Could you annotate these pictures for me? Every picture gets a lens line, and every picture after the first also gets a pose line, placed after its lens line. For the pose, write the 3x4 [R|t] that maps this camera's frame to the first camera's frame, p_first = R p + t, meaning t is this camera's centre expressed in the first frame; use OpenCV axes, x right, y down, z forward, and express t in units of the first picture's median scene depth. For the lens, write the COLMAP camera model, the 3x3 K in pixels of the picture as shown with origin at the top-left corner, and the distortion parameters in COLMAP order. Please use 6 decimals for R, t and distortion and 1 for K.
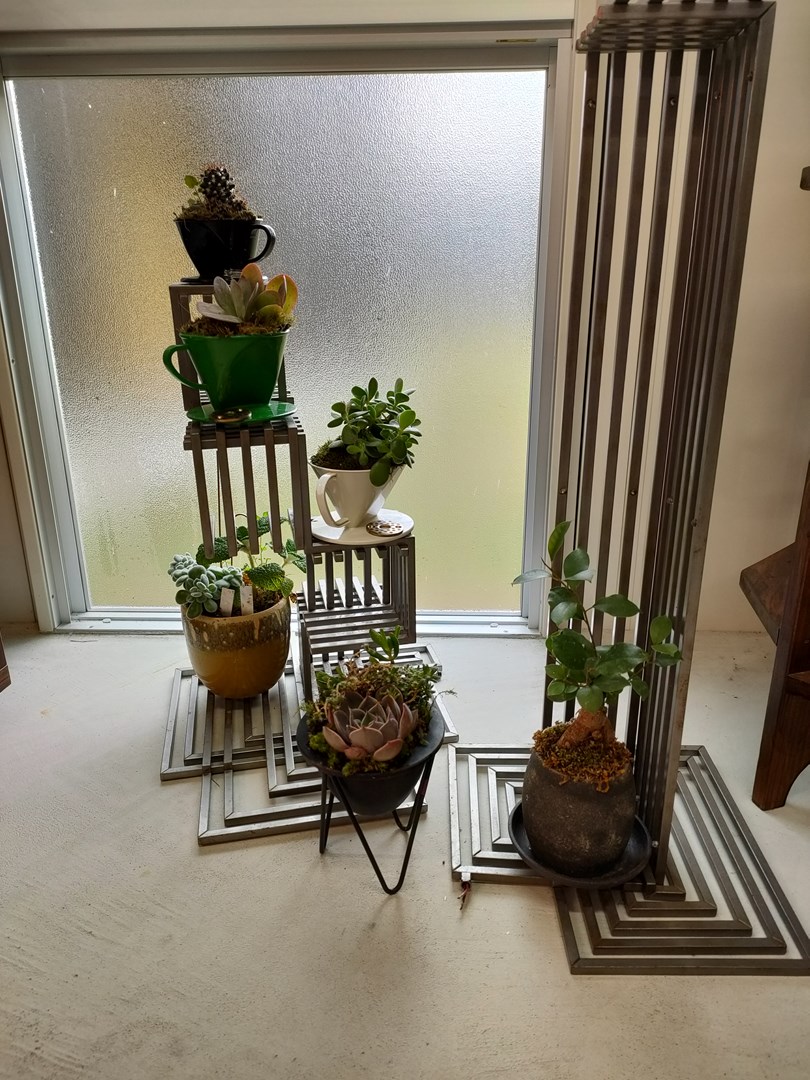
lens RADIAL K [[832.3, 0, 405.0], [0, 832.3, 540.0], [0, 0, 1]] dist [0.009233, 0.004516]
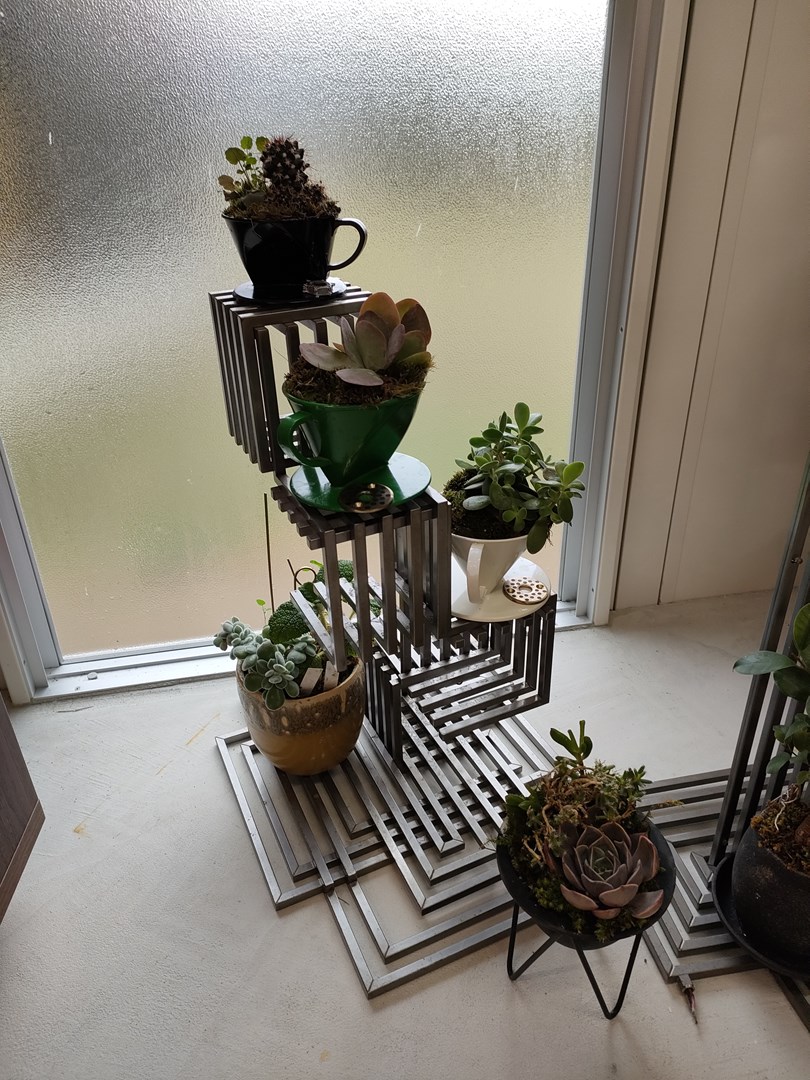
lens RADIAL K [[831.9, 0, 405.0], [0, 831.9, 540.0], [0, 0, 1]] dist [0.036165, -0.070788]
pose [[0.971766, -0.124656, 0.200329, -0.297385], [0.089809, 0.980552, 0.174504, -0.216747], [-0.218186, -0.151586, 0.964062, 0.226562]]
